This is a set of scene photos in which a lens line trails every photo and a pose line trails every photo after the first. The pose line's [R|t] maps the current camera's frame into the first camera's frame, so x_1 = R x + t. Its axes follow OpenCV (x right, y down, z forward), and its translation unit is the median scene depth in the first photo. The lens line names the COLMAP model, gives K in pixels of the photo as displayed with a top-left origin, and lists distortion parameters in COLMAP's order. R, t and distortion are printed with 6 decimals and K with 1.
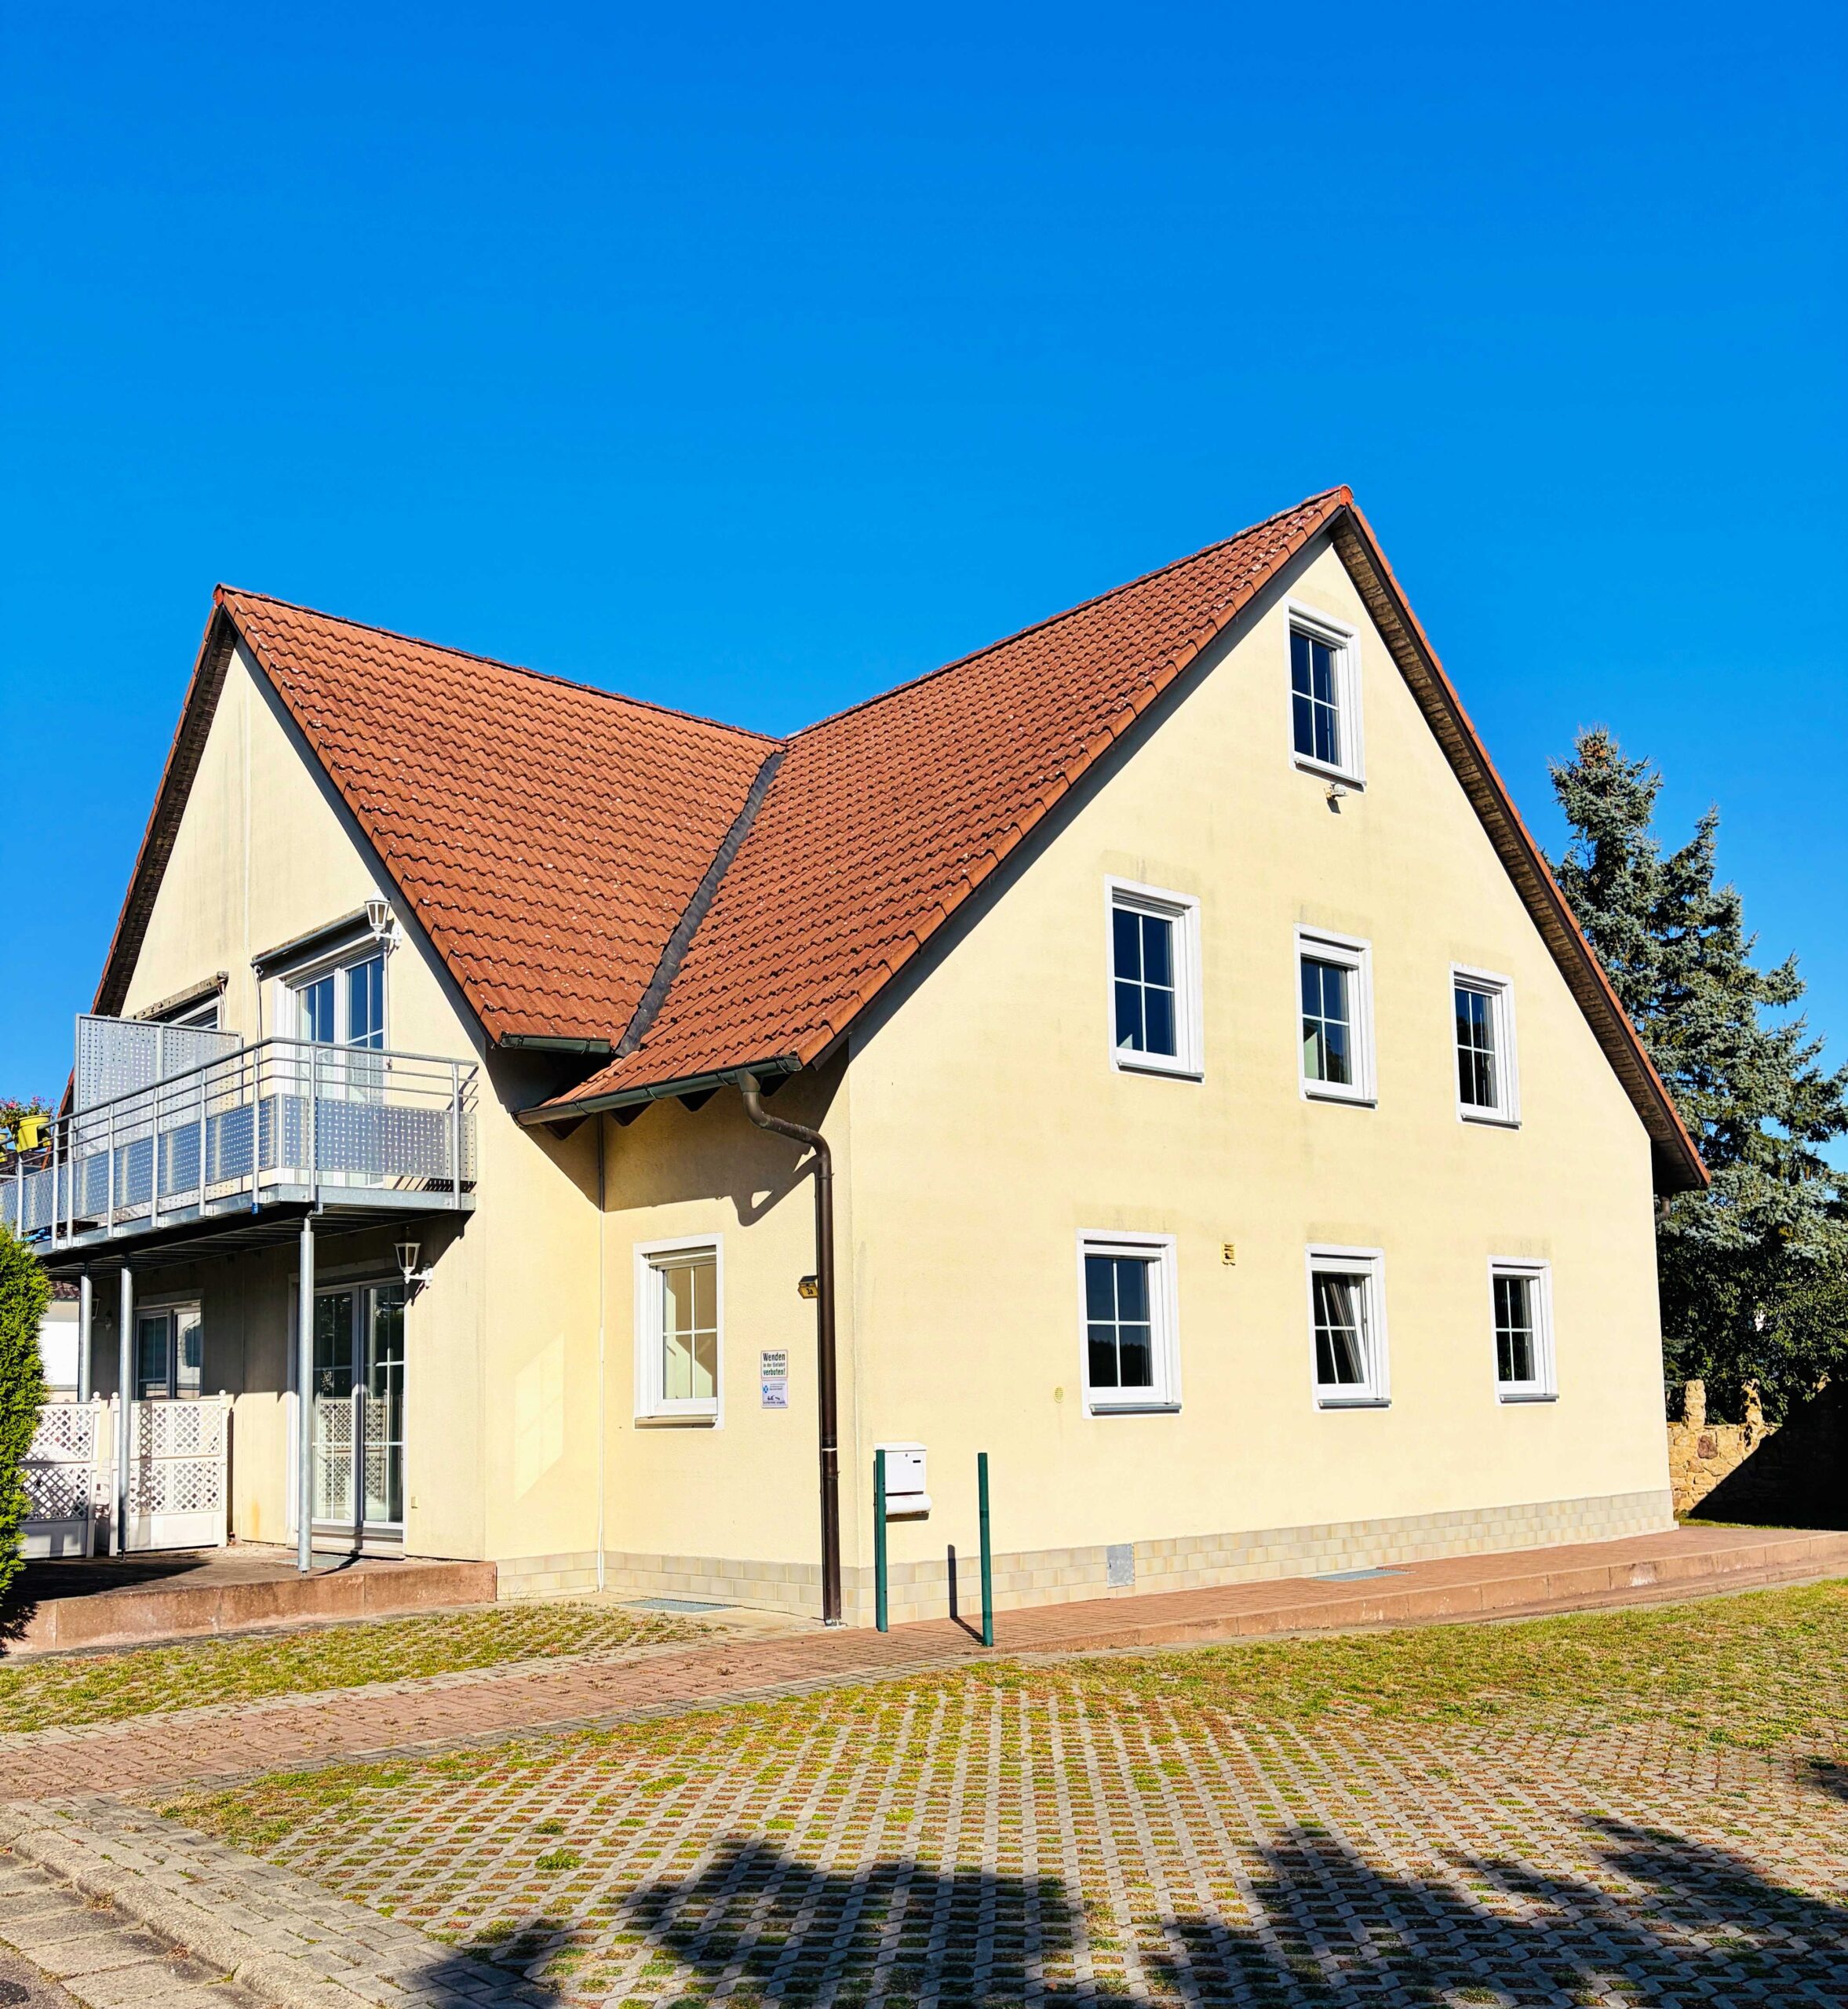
lens RADIAL K [[1906.4, 0, 926.1], [0, 1906.4, 1240.0], [0, 0, 1]] dist [0.031146, 0.000000]
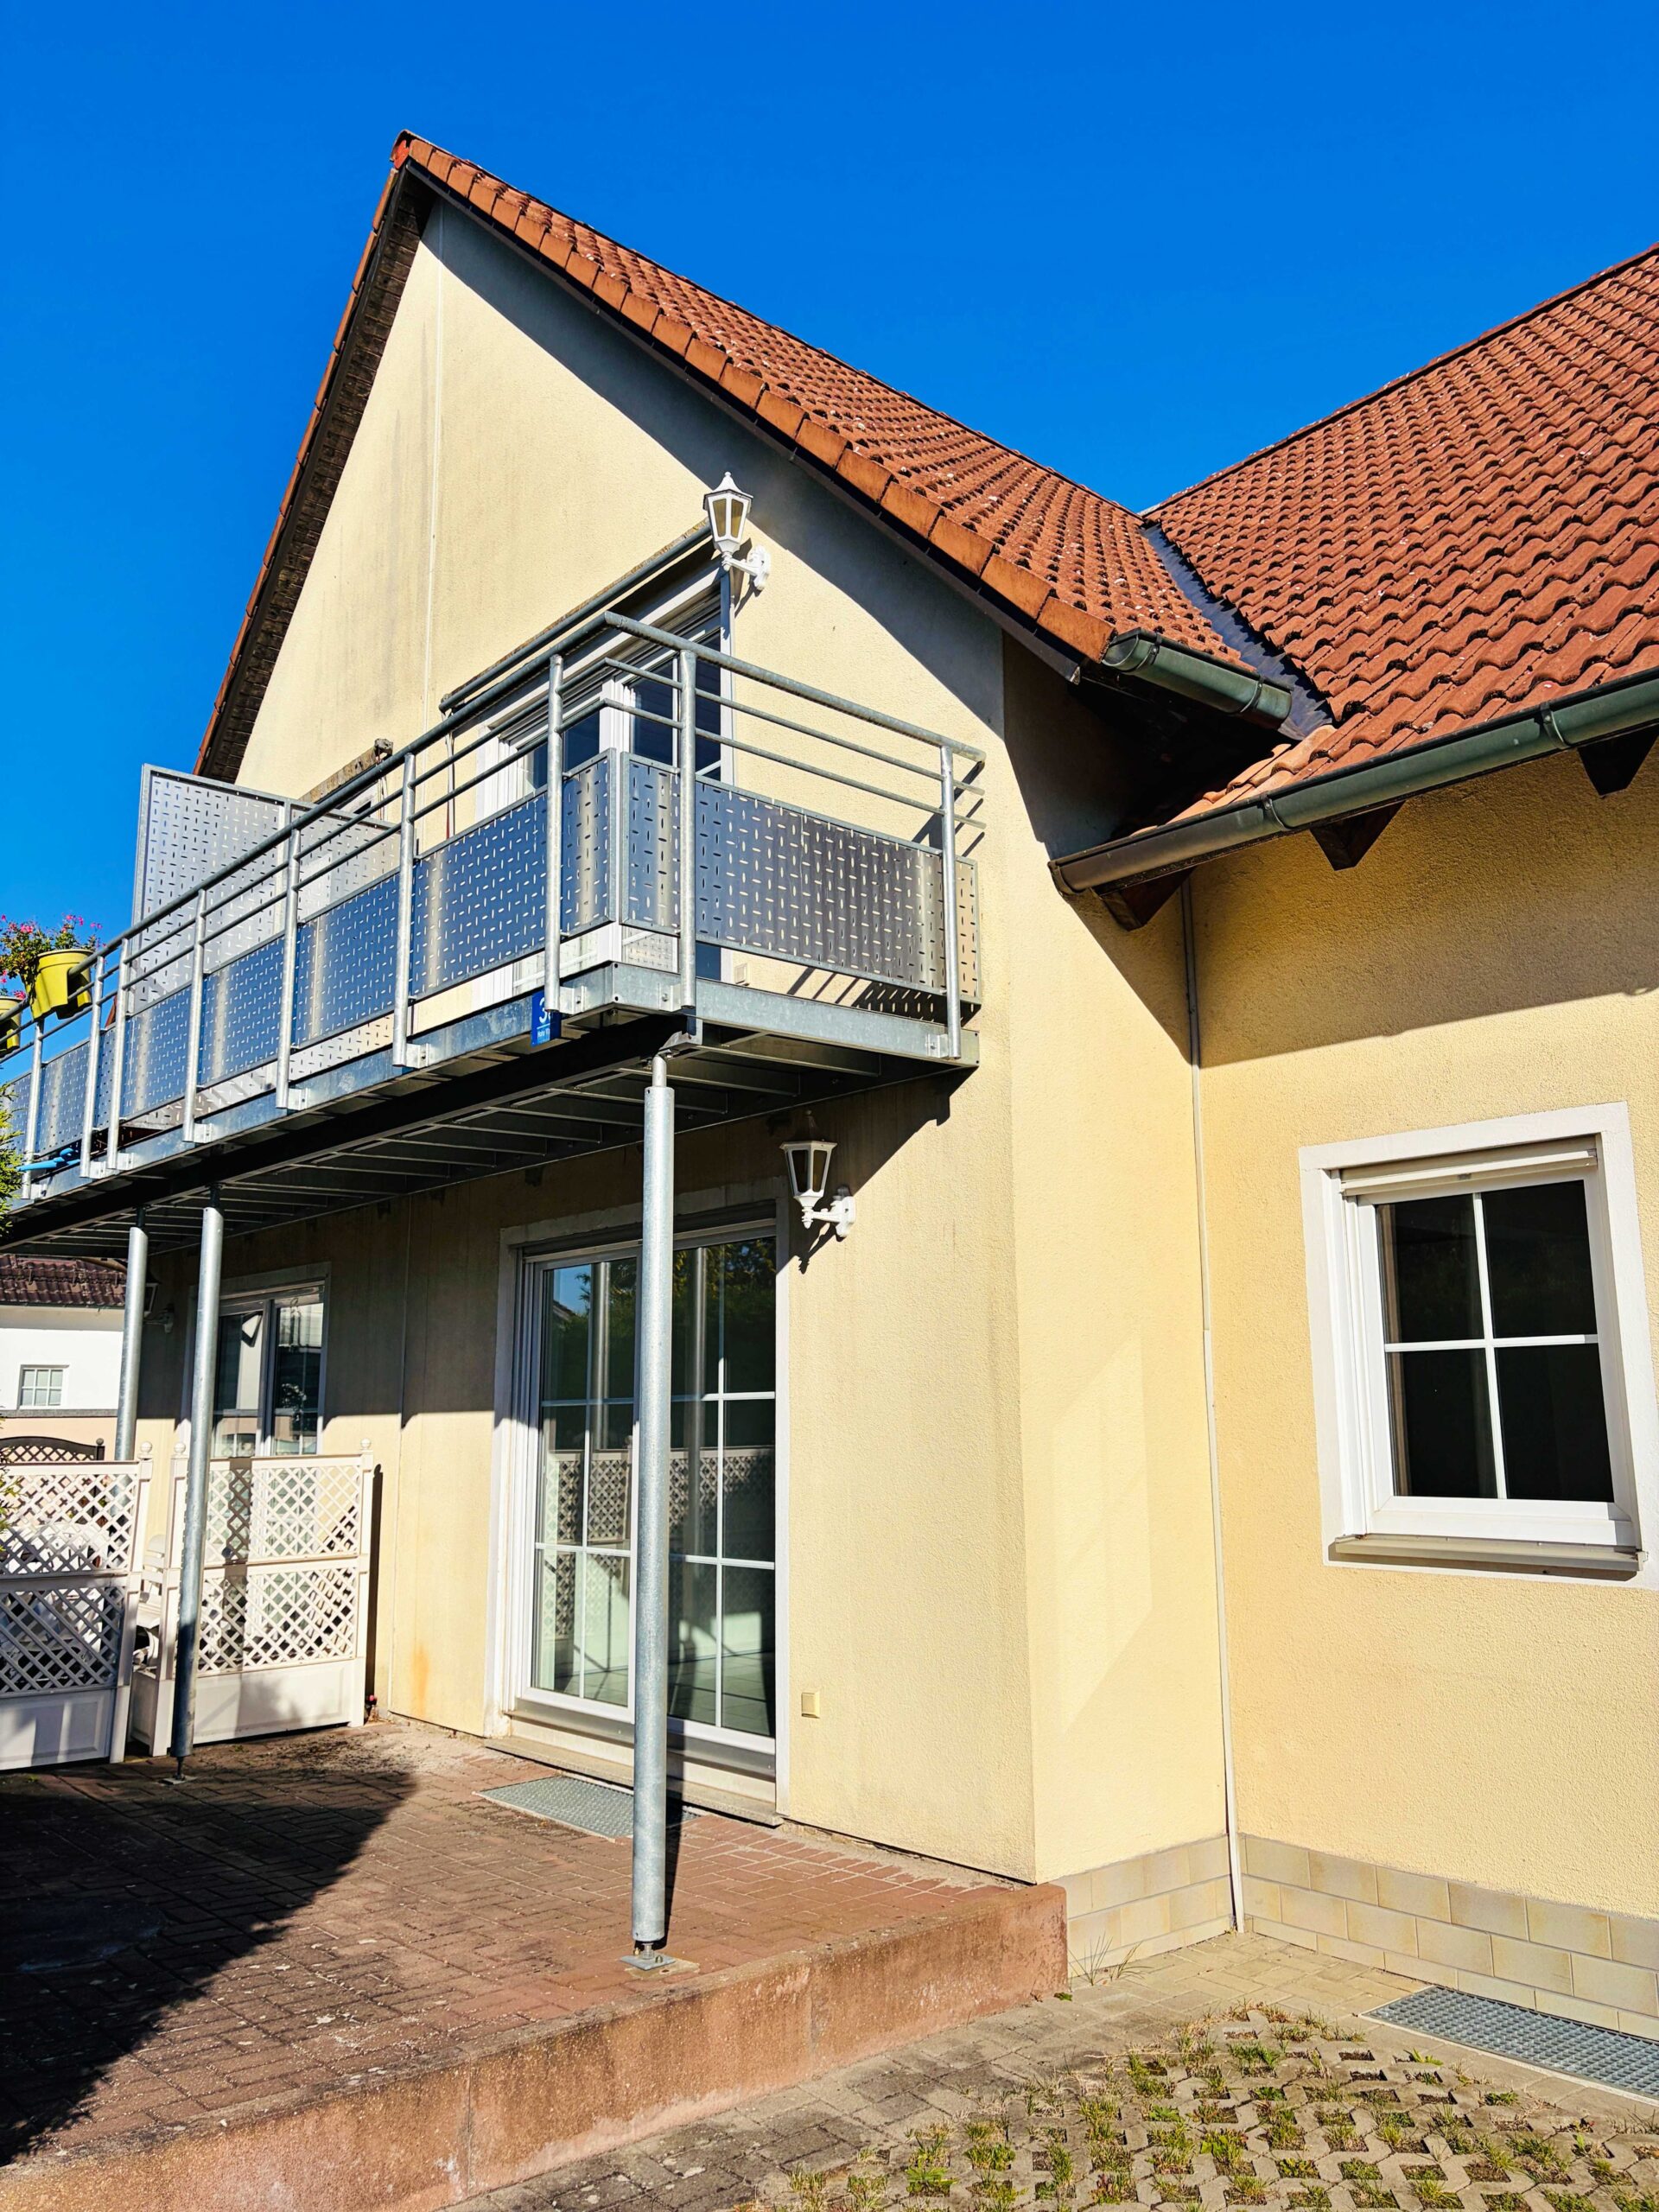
lens RADIAL K [[1668.4, 0, 833.3], [0, 1668.4, 1105.9], [0, 0, 1]] dist [0.023711, -0.003335]
pose [[0.999710, 0.007506, -0.022891, -0.247487], [-0.009706, 0.995180, -0.097581, 0.031843], [0.022048, 0.097775, 0.994964, 0.567596]]
